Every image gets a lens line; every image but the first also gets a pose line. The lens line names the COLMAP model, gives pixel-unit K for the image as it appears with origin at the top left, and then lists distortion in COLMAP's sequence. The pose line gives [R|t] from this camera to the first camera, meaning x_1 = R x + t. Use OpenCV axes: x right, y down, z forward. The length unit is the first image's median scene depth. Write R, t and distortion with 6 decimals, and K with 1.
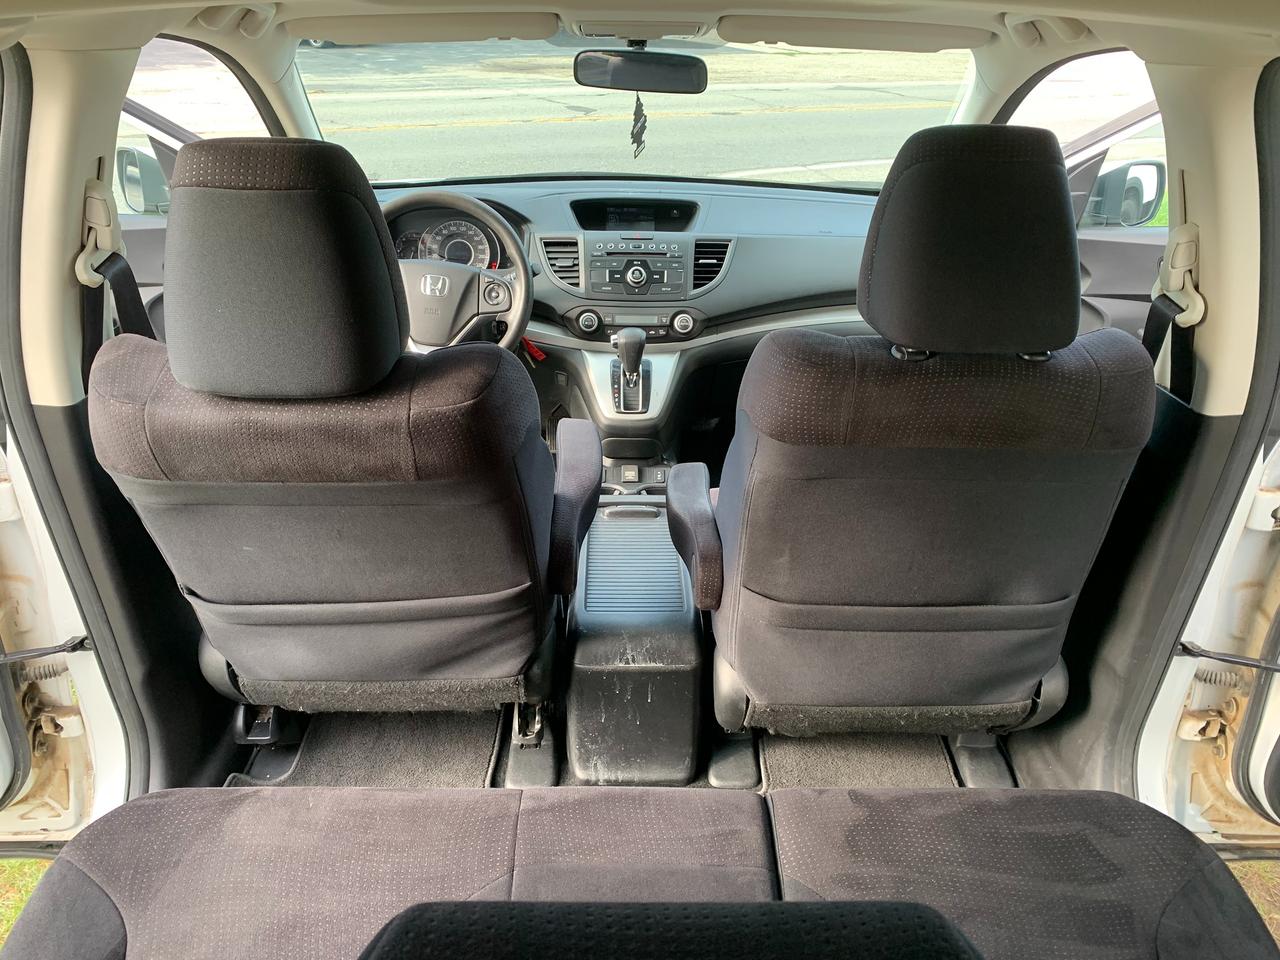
lens RADIAL K [[979.2, 0, 639.7], [0, 979.2, 506.3], [0, 0, 1]] dist [0.160471, -0.196015]
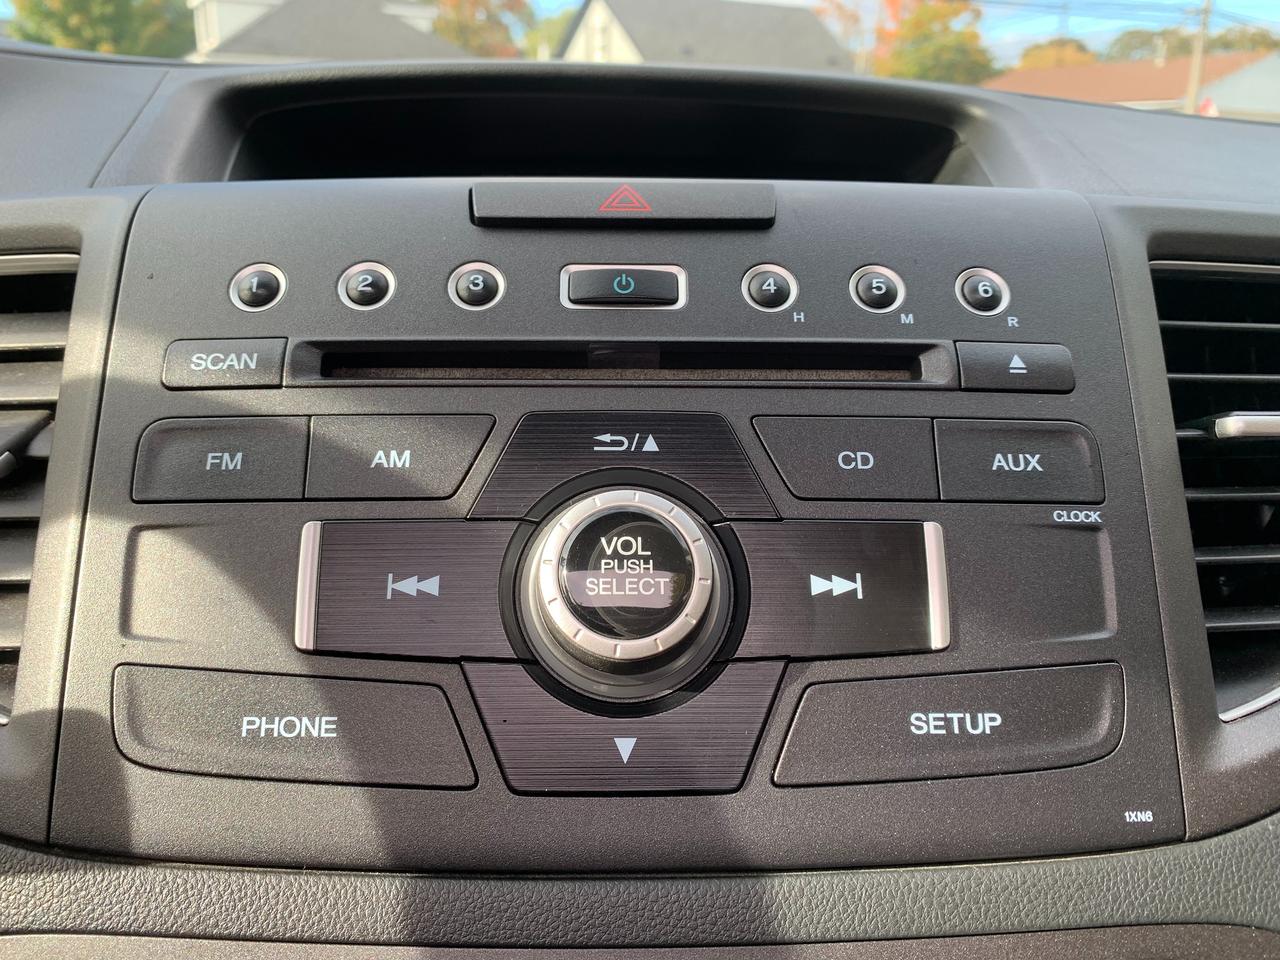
lens RADIAL K [[968.3, 0, 634.2], [0, 968.3, 490.9], [0, 0, 1]] dist [0.004991, -0.001108]
pose [[0.999953, -0.009307, 0.002752, -0.002426], [0.009641, 0.985224, -0.171001, -0.225118], [-0.001120, 0.171020, 0.985267, 0.905335]]
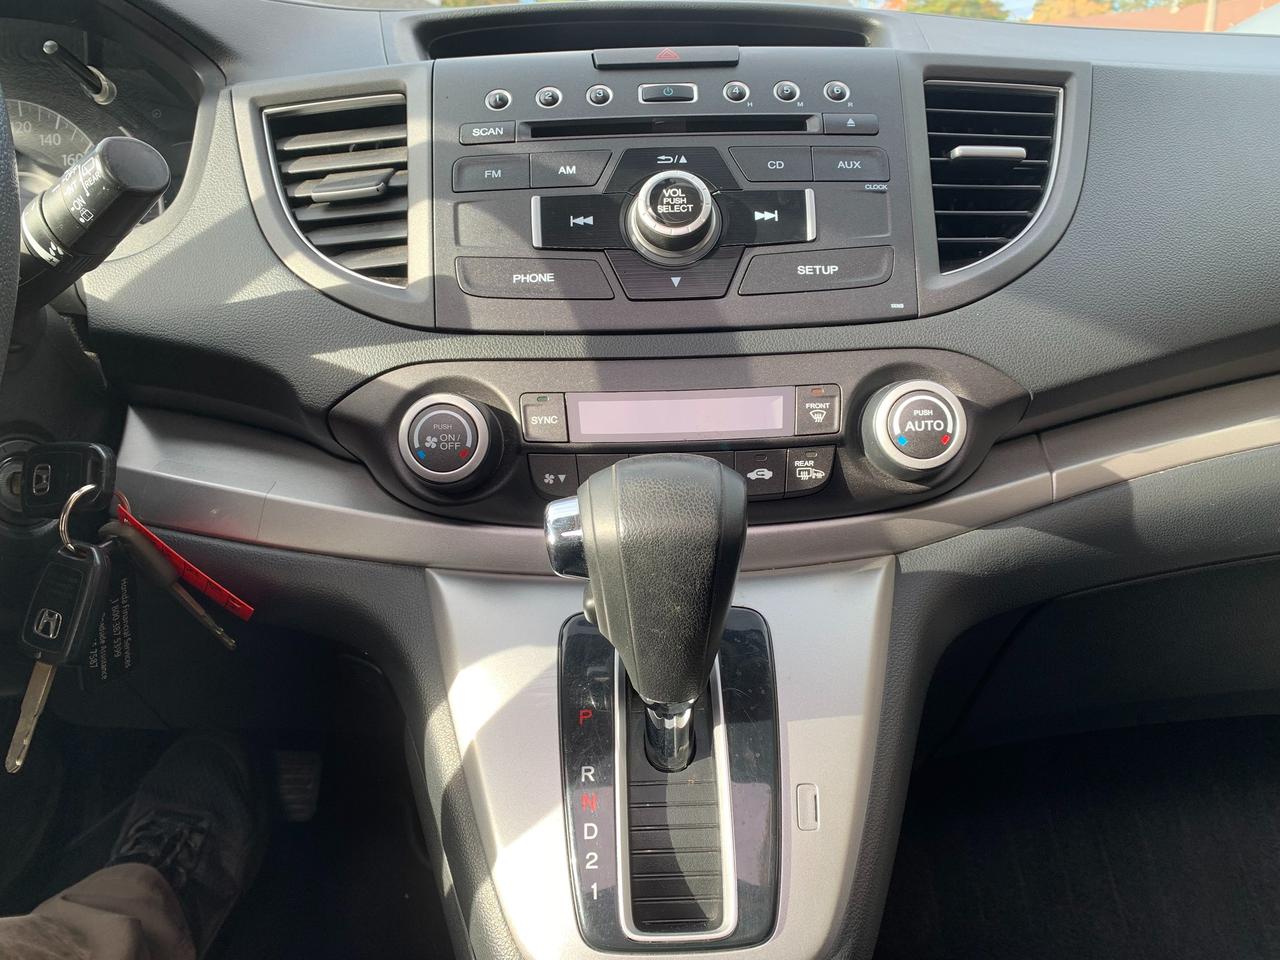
lens RADIAL K [[956.8, 0, 638.5], [0, 956.8, 501.9], [0, 0, 1]] dist [0.061801, -0.125158]
pose [[0.999208, -0.037848, -0.012287, -0.010353], [0.035821, 0.990000, -0.136440, -0.144299], [0.017328, 0.135892, 0.990572, 0.800607]]
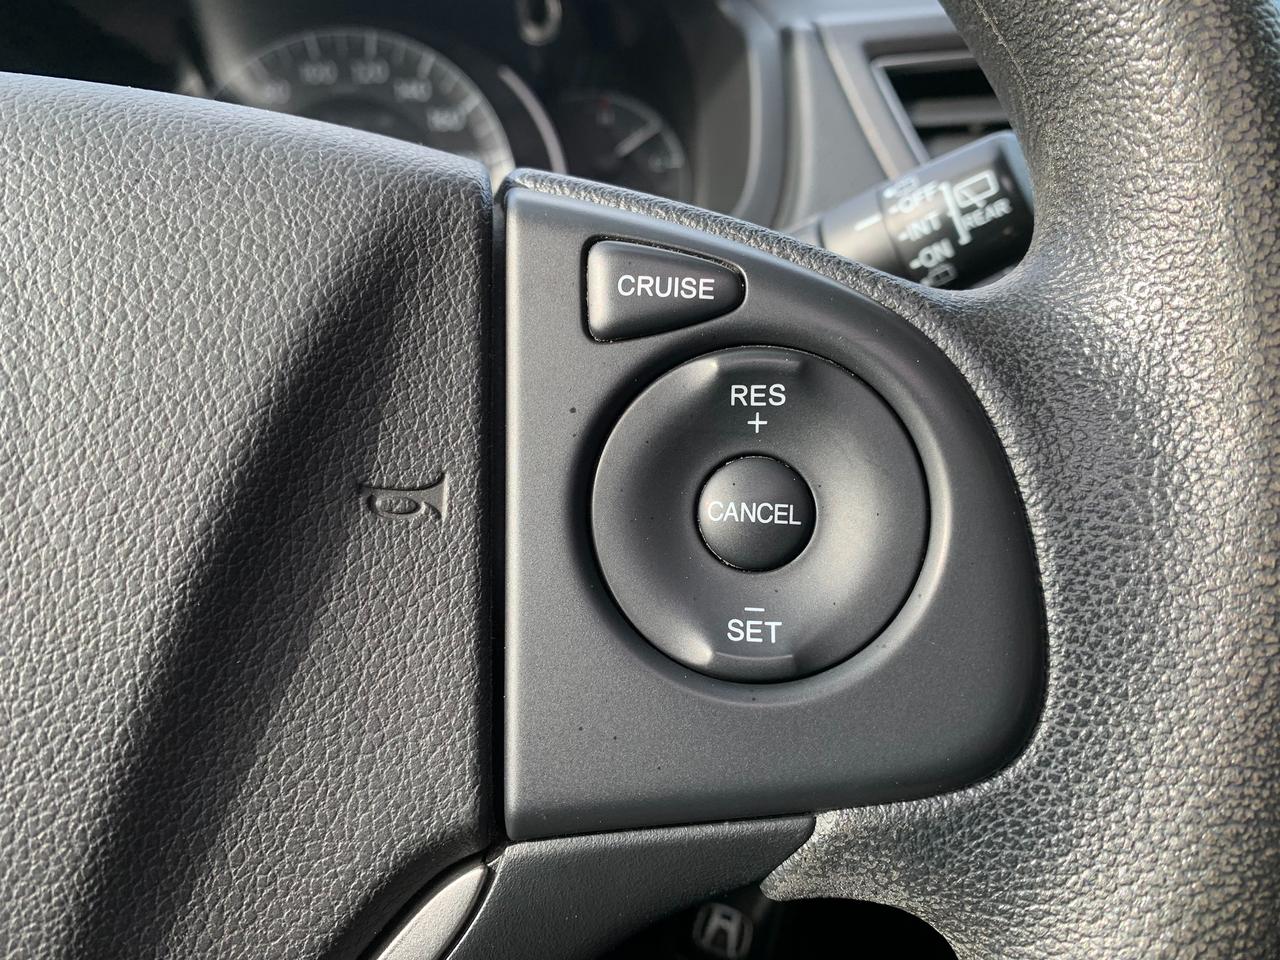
lens RADIAL K [[972.6, 0, 632.8], [0, 972.6, 473.3], [0, 0, 1]] dist [0.001507, 0.002822]
pose [[0.998787, -0.042599, 0.024694, -0.144109], [0.044823, 0.994185, -0.097909, -0.195699], [-0.020380, 0.098897, 0.994889, 0.871520]]
